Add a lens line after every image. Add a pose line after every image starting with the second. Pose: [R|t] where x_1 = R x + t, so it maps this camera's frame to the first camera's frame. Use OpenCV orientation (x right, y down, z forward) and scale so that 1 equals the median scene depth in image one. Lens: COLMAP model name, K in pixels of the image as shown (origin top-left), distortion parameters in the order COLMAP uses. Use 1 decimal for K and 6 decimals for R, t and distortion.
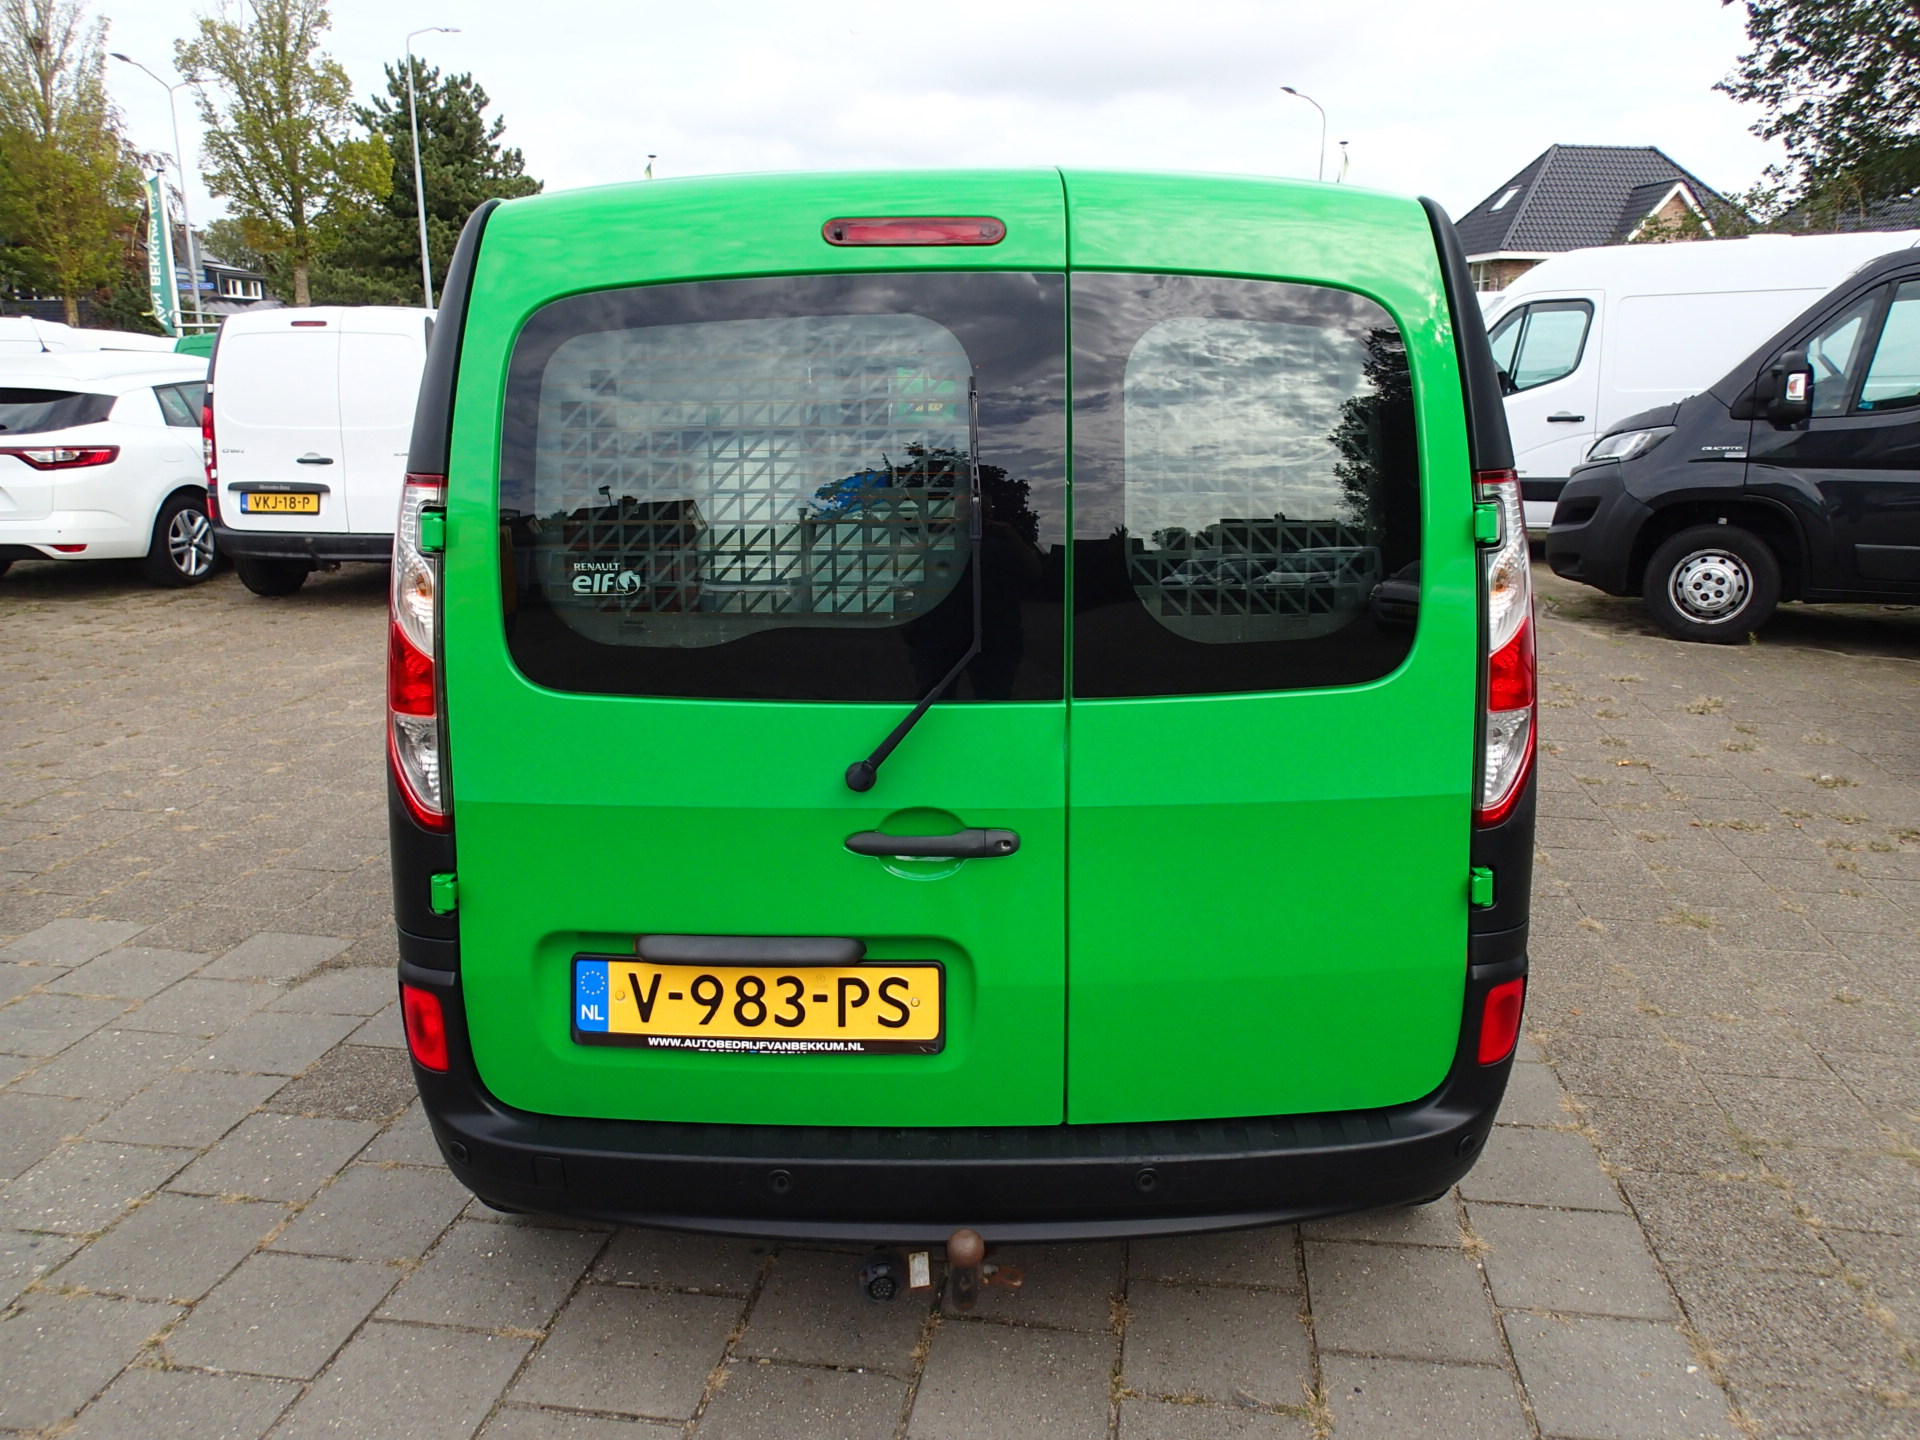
lens RADIAL K [[1415.4, 0, 973.6], [0, 1415.4, 723.8], [0, 0, 1]] dist [0.002809, -0.006976]
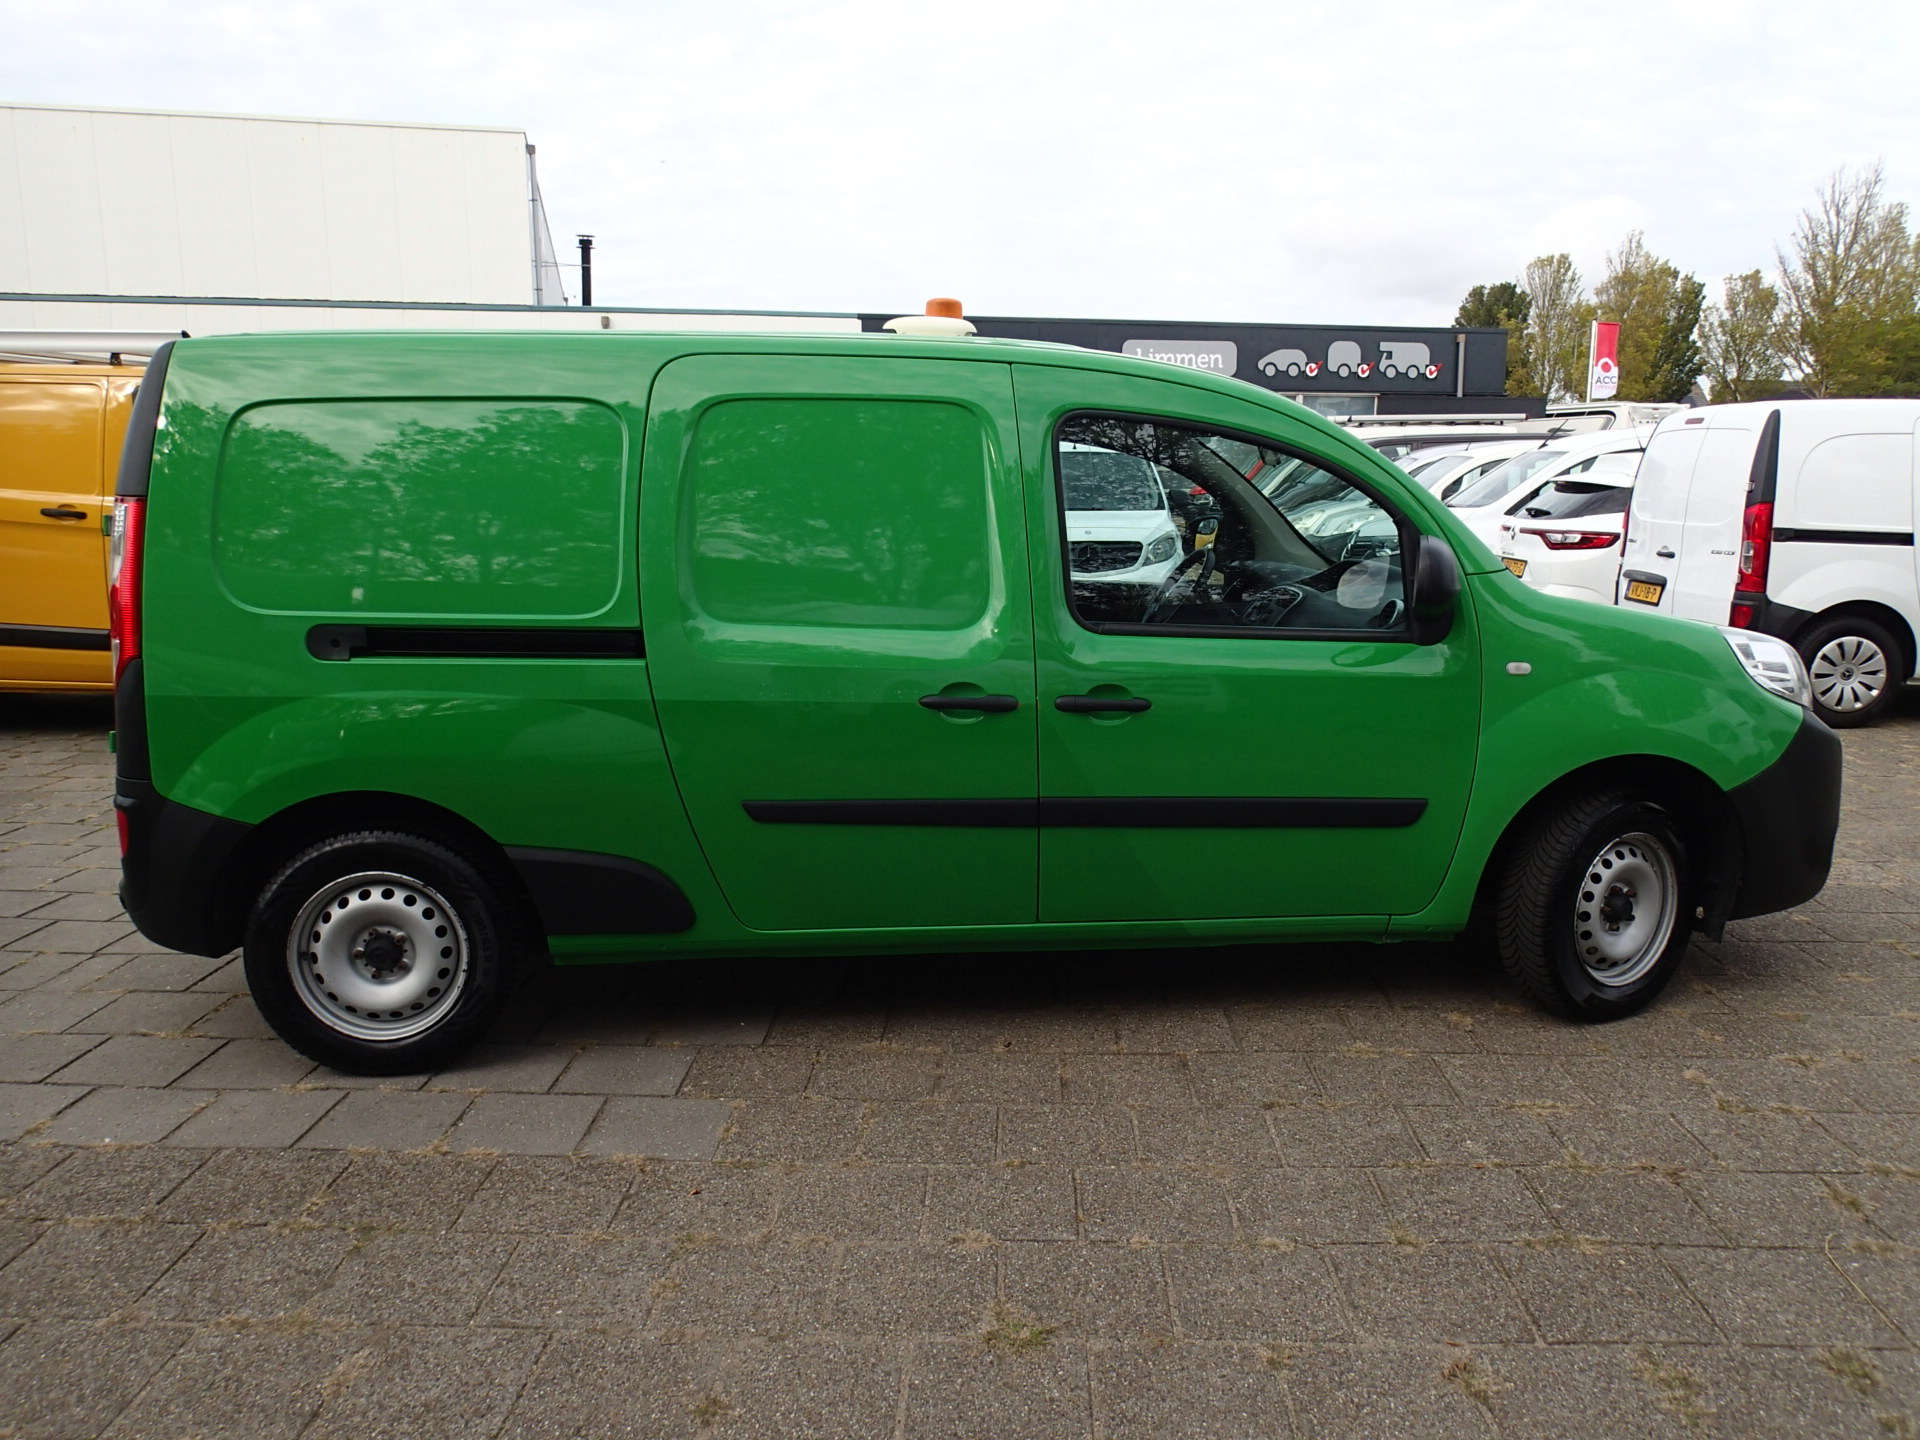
lens RADIAL K [[1415.4, 0, 972.1], [0, 1415.4, 718.5], [0, 0, 1]] dist [0.002809, -0.006976]
pose [[0.126350, 0.172024, -0.976956, 1.766952], [-0.246100, 0.959496, 0.137122, -0.324072], [0.960974, 0.223103, 0.163568, 1.384848]]
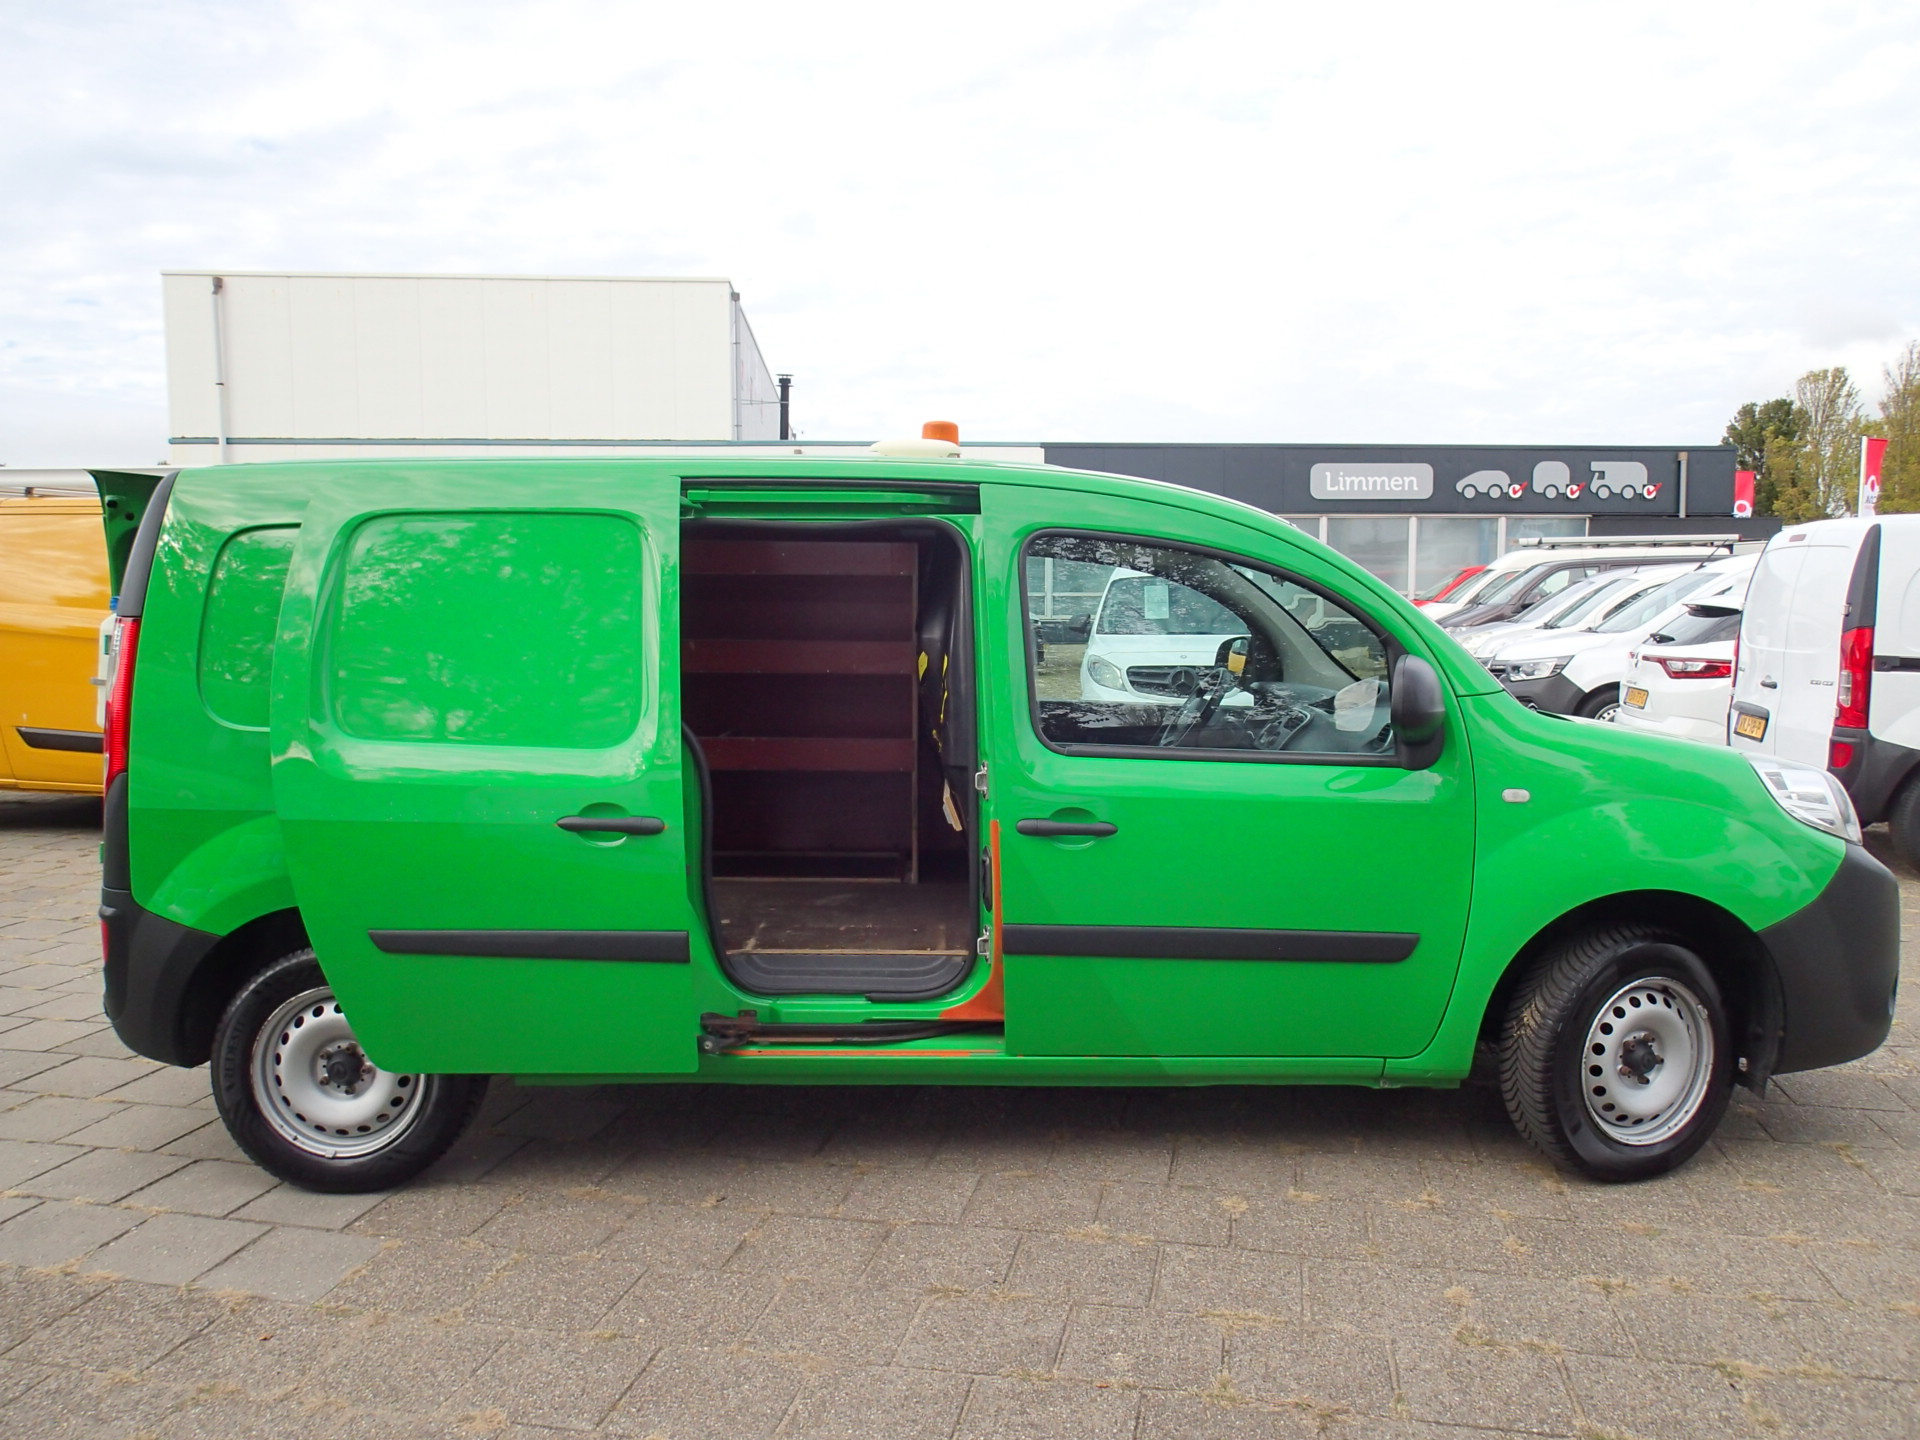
lens RADIAL K [[1415.4, 0, 969.4], [0, 1415.4, 720.8], [0, 0, 1]] dist [0.002809, -0.006976]
pose [[-0.039688, 0.088671, -0.995270, 1.703453], [-0.247148, 0.964234, 0.095761, -0.445261], [0.968165, 0.249779, -0.016354, 1.886554]]
